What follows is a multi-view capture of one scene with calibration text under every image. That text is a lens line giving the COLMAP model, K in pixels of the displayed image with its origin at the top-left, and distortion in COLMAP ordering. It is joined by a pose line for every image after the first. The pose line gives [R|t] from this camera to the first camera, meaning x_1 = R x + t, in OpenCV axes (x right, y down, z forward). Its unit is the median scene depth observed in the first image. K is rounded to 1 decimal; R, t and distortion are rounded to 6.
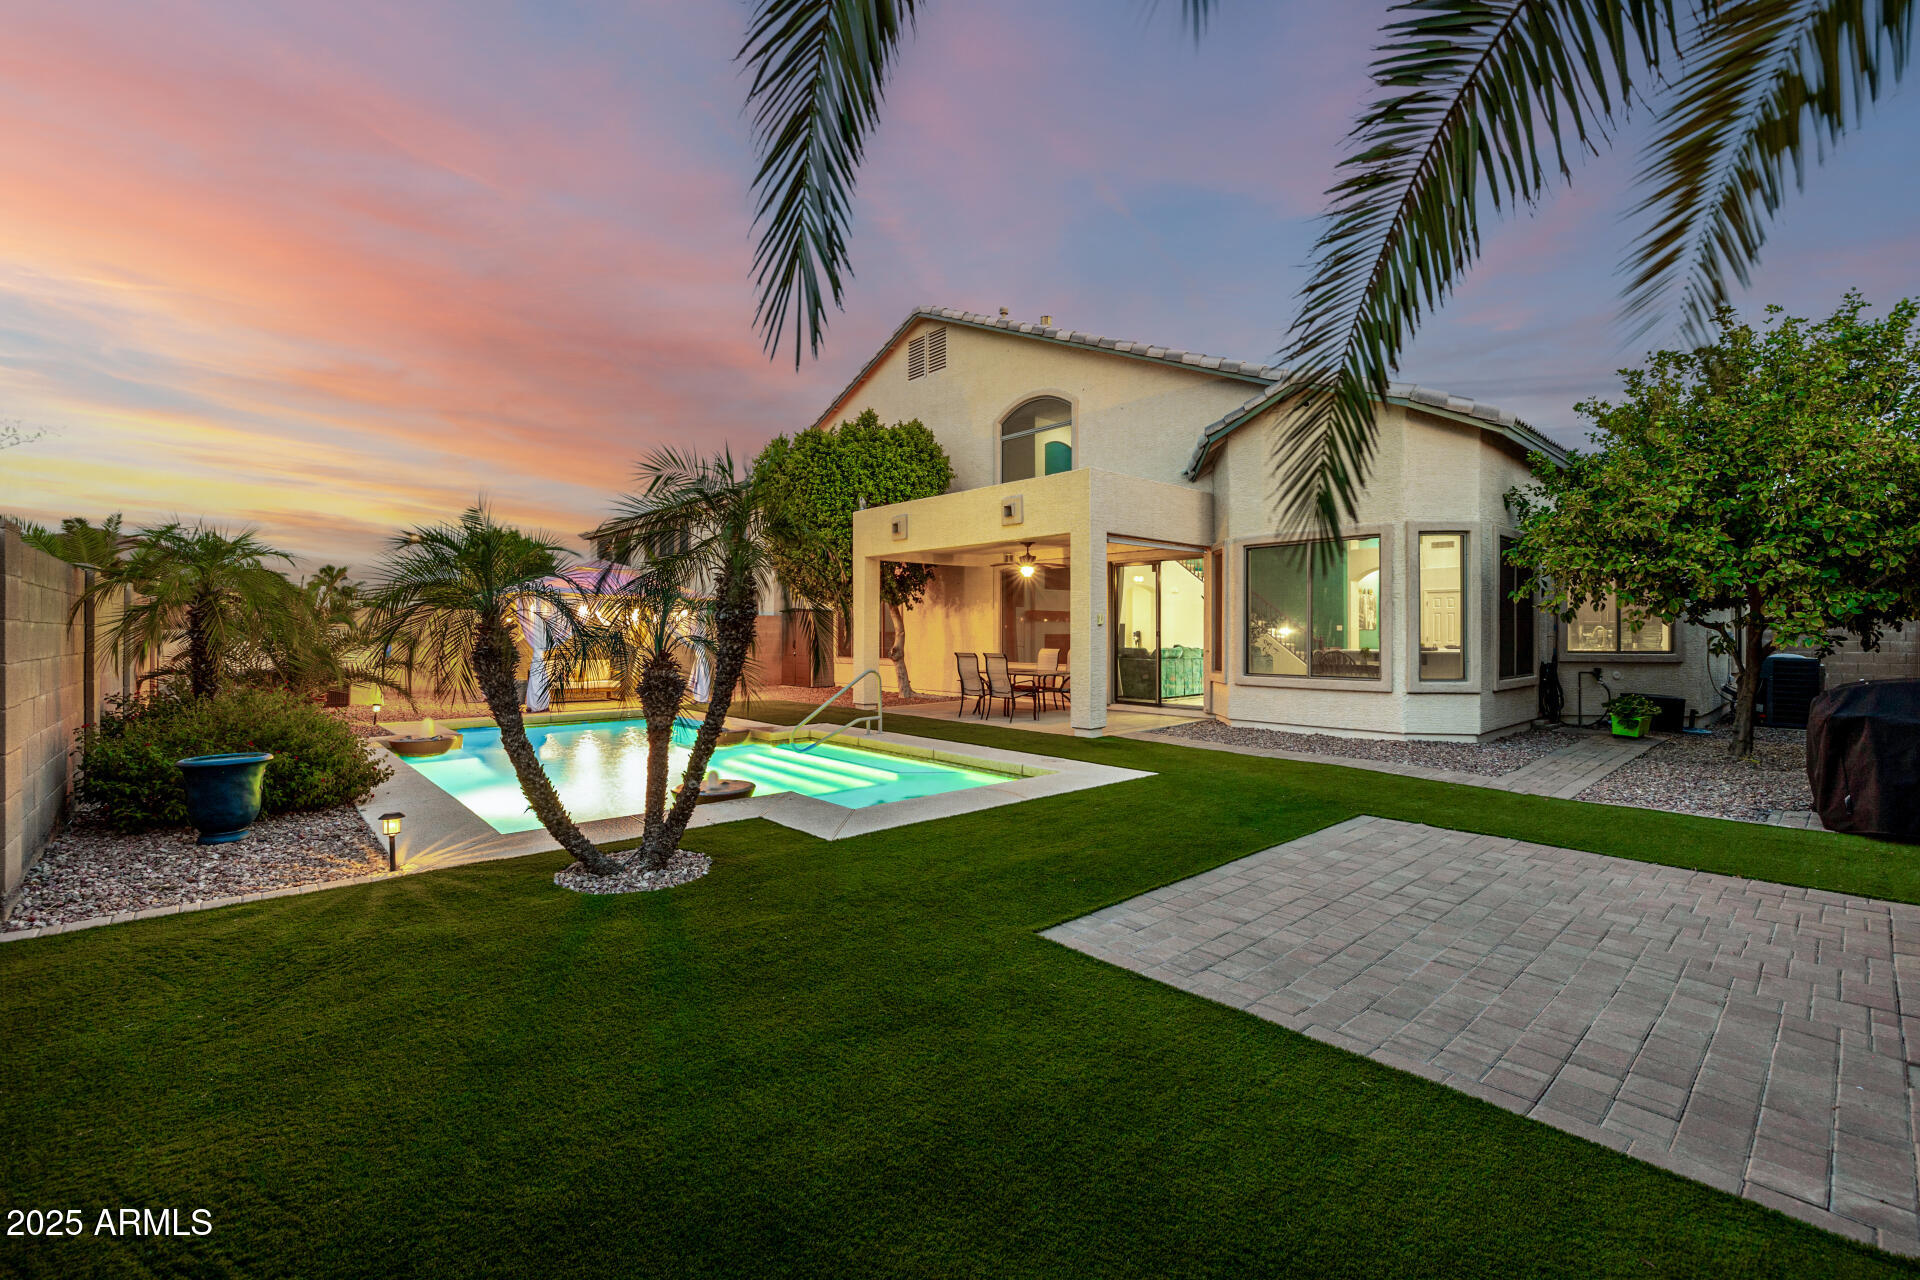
lens RADIAL K [[826.9, 0, 962.7], [0, 826.9, 630.7], [0, 0, 1]] dist [0.002158, 0.000342]
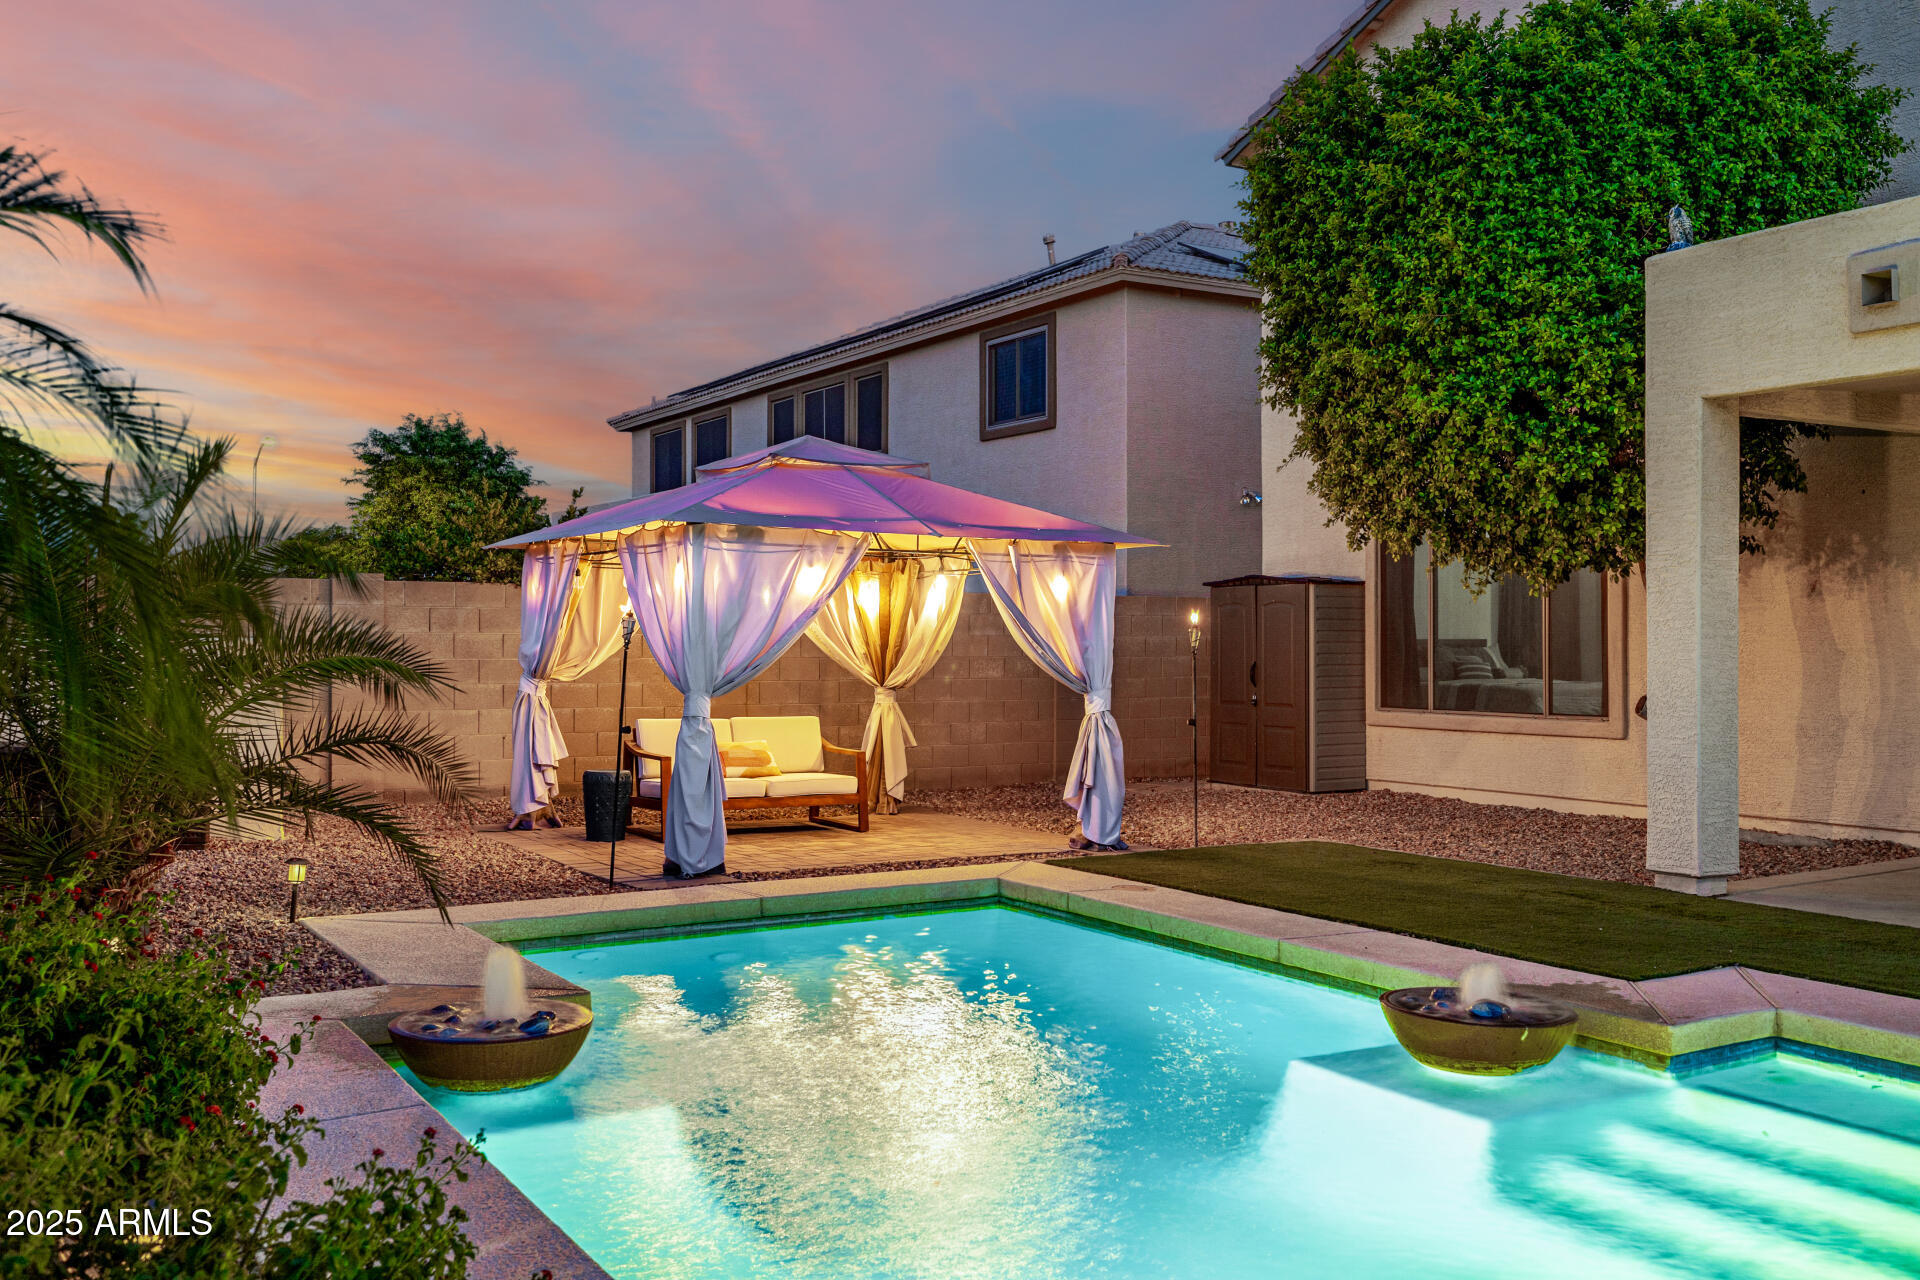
lens RADIAL K [[1712.7, 0, 941.9], [0, 1712.7, 640.8], [0, 0, 1]] dist [0.004884, -0.006585]
pose [[0.980123, 0.000375, -0.198390, -0.257661], [0.000516, 0.999990, 0.004441, -0.002013], [0.198389, -0.004455, 0.980113, 0.305814]]
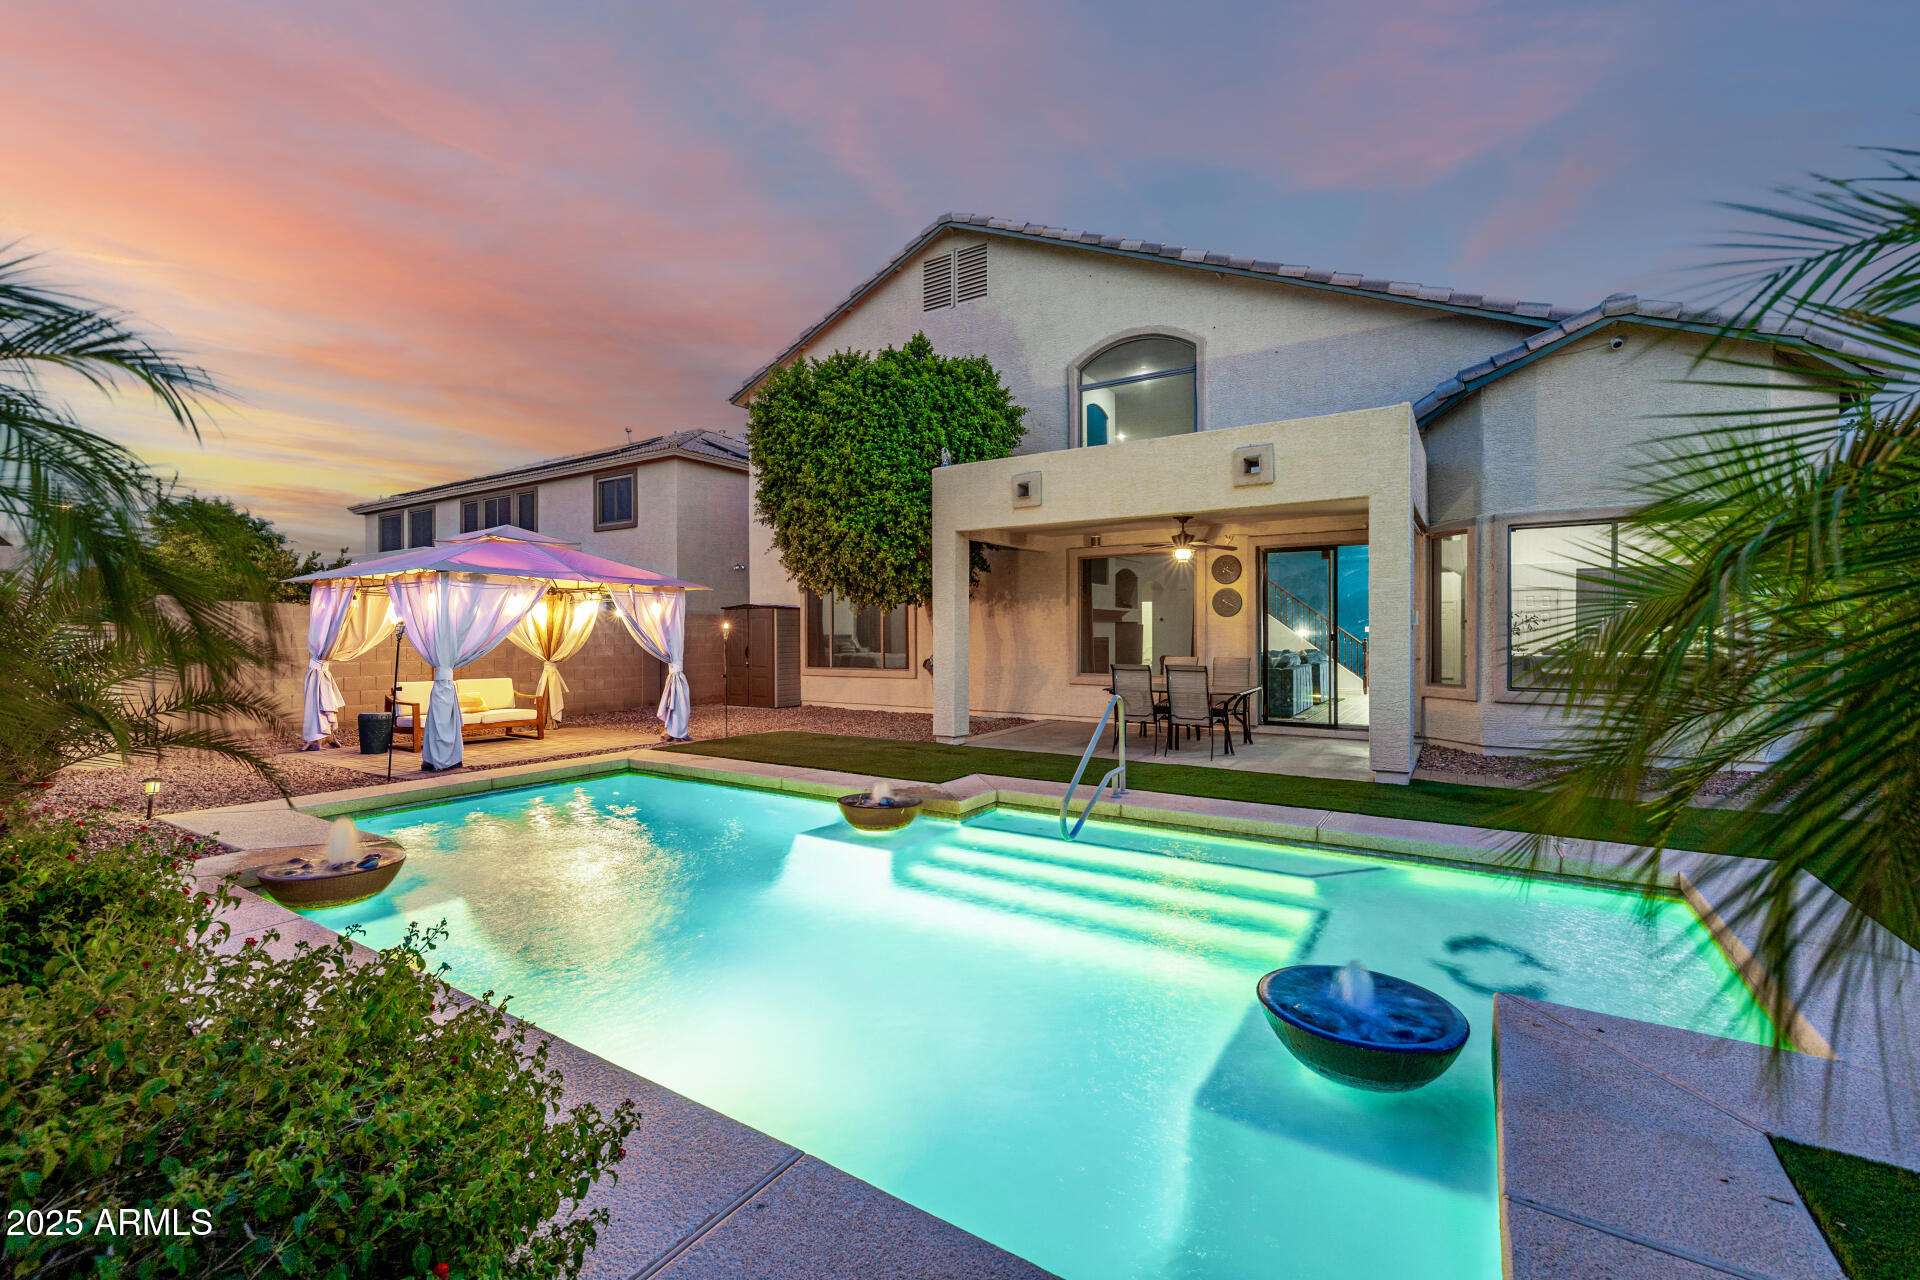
lens RADIAL K [[815.7, 0, 960.0], [0, 815.7, 640.0], [0, 0, 1]] dist [0.002063, 0.000382]
pose [[0.965576, -0.004635, 0.260079, -0.286268], [0.001890, 0.999940, 0.010805, -0.002708], [-0.260114, -0.009941, 0.965527, 0.303351]]
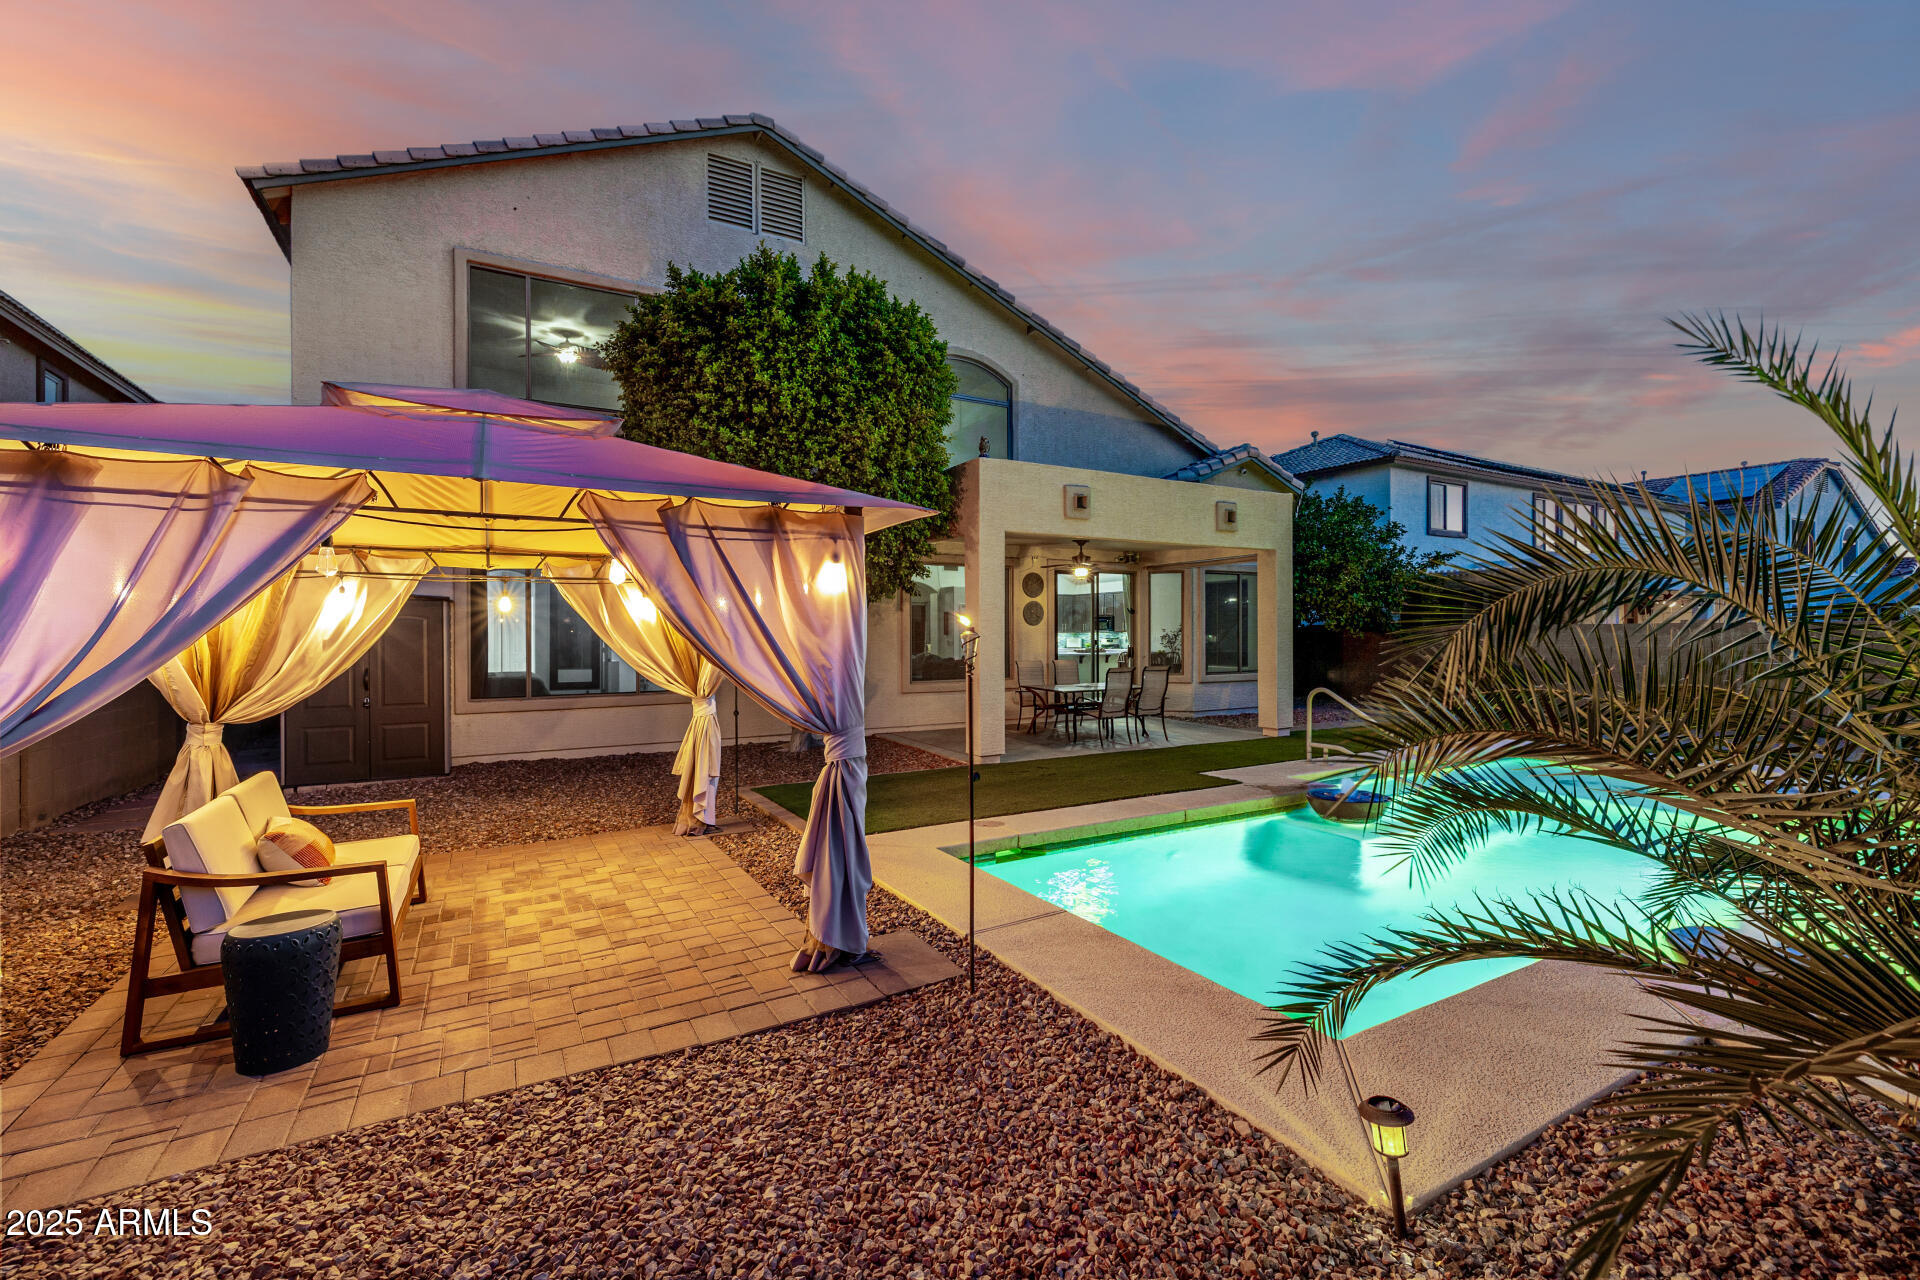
lens RADIAL K [[815.7, 0, 960.0], [0, 815.7, 640.0], [0, 0, 1]] dist [0.002063, 0.000382]
pose [[0.216321, -0.006668, 0.976300, -0.729908], [0.003574, 0.999975, 0.006038, -0.005022], [-0.976316, 0.002183, 0.216339, 0.857052]]
